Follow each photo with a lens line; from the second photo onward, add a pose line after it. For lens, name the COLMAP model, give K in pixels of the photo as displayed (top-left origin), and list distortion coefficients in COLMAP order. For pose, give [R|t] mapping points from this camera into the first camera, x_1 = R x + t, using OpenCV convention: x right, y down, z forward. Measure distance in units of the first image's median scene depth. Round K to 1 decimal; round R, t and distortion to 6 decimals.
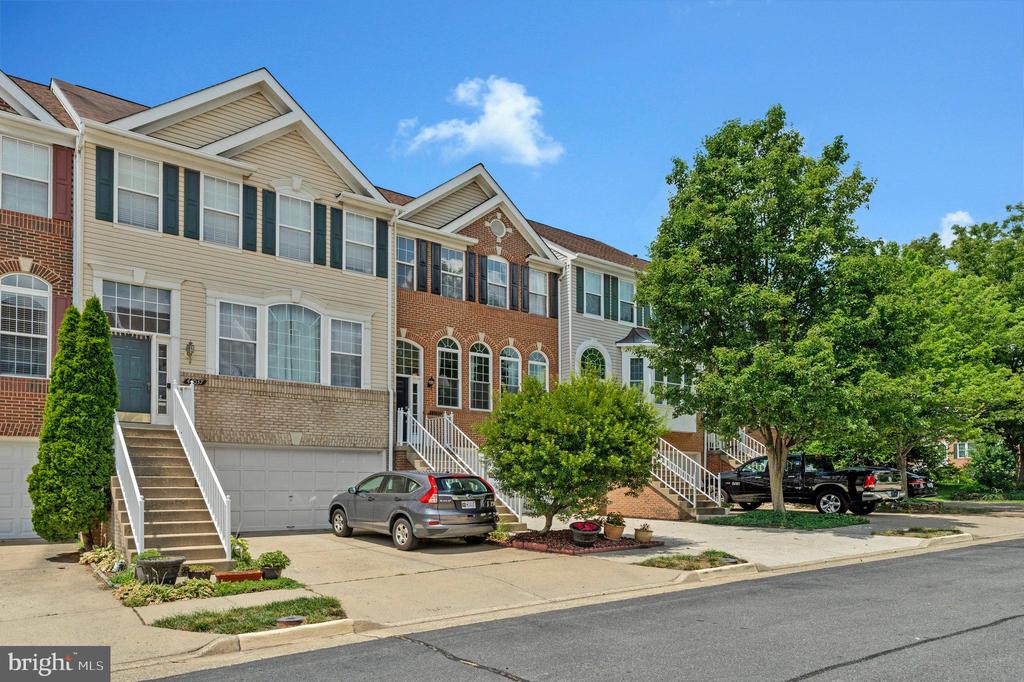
lens RADIAL K [[621.5, 0, 513.7], [0, 621.5, 371.4], [0, 0, 1]] dist [0.001672, 0.002898]
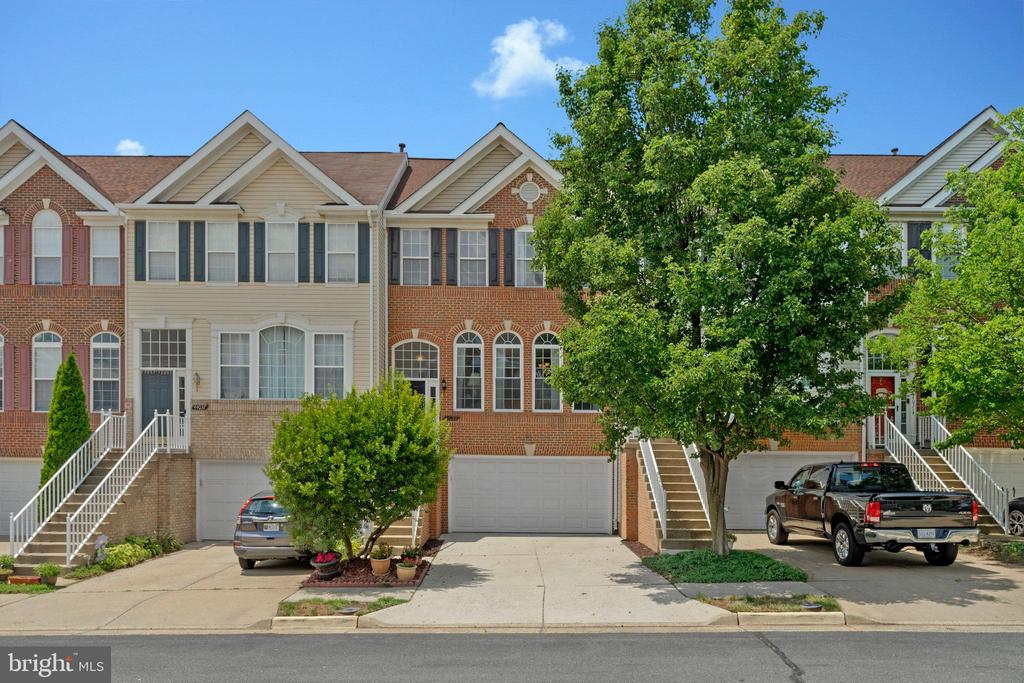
lens RADIAL K [[762.4, 0, 511.6], [0, 762.4, 341.4], [0, 0, 1]] dist [0.008593, -0.004707]
pose [[0.796922, -0.102582, -0.595308, 0.696110], [0.104642, 0.994020, -0.031207, 0.000101], [0.594950, -0.037425, 0.802891, 0.189633]]
